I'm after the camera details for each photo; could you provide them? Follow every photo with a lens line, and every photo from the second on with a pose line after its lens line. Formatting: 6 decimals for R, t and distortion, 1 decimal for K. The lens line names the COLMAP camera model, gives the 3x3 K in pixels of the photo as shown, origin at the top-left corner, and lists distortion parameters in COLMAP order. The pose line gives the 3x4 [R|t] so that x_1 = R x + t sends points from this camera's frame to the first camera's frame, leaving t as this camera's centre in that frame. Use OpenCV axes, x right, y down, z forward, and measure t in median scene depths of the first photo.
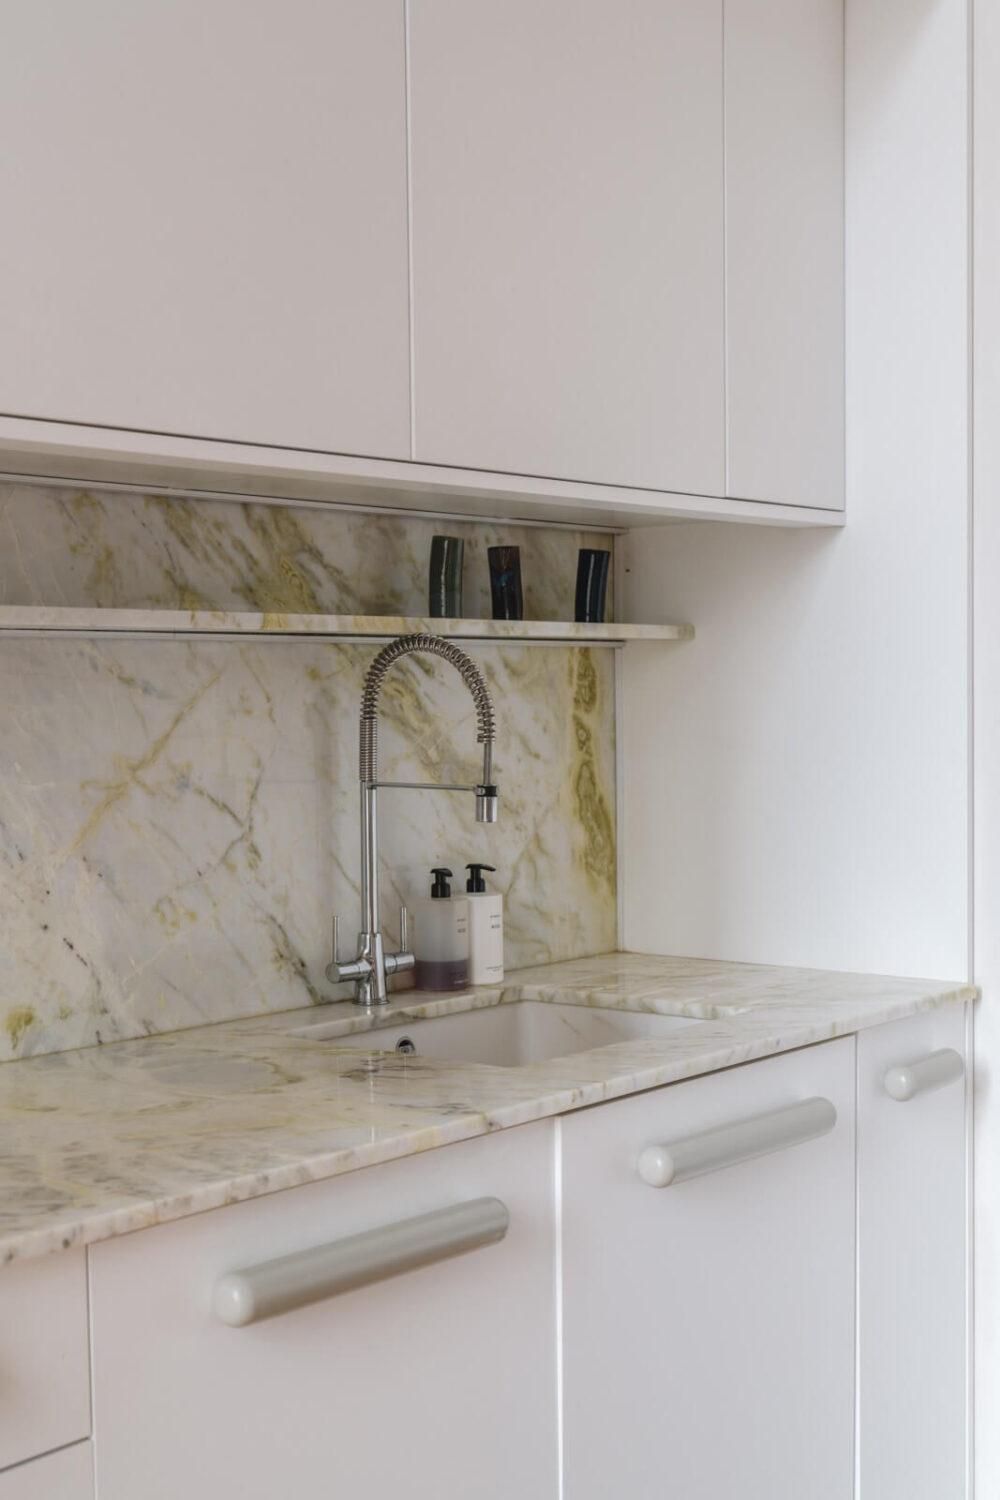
lens RADIAL K [[2137.1, 0, 500.0], [0, 2137.1, 750.0], [0, 0, 1]] dist [-0.003782, 0.004870]
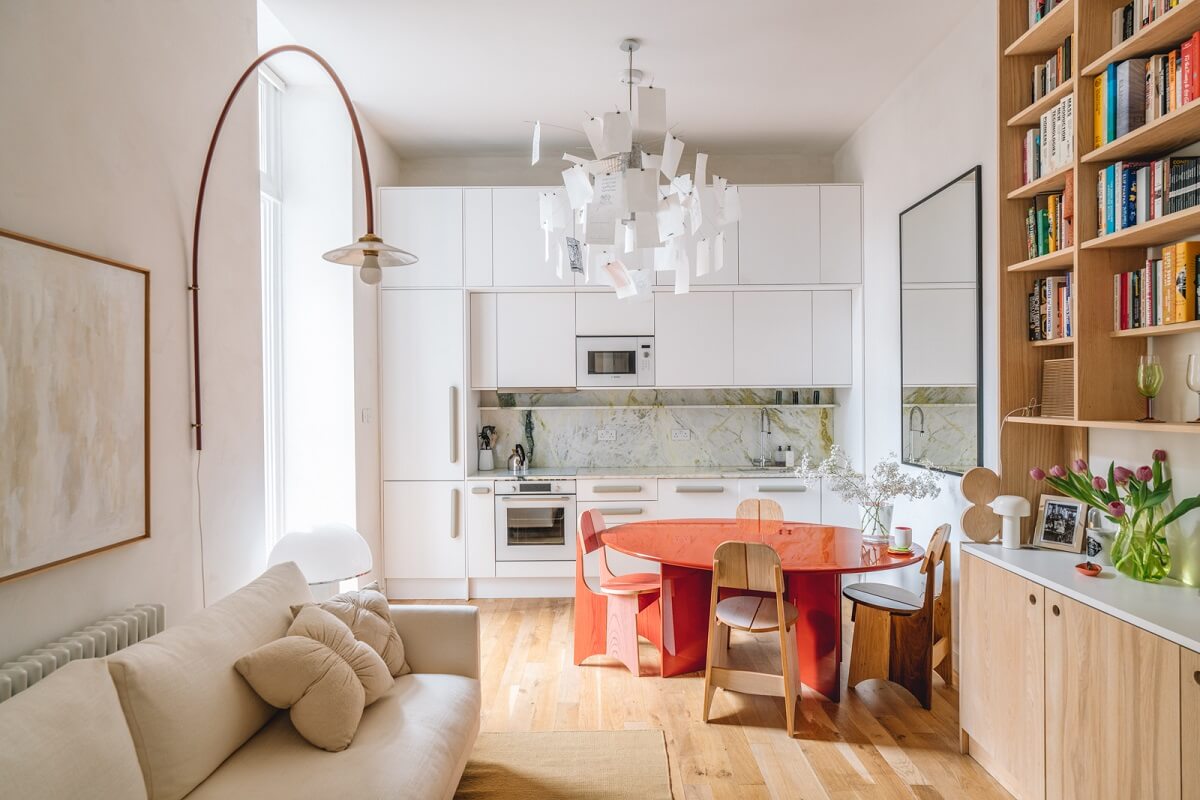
lens RADIAL K [[681.0, 0, 600.0], [0, 681.0, 400.0], [0, 0, 1]] dist [-0.001626, 0.000400]
pose [[0.633841, 0.006218, -0.773438, 1.136510], [-0.026659, 0.999549, -0.013811, -0.033838], [0.773004, 0.029374, 0.633721, -0.614801]]
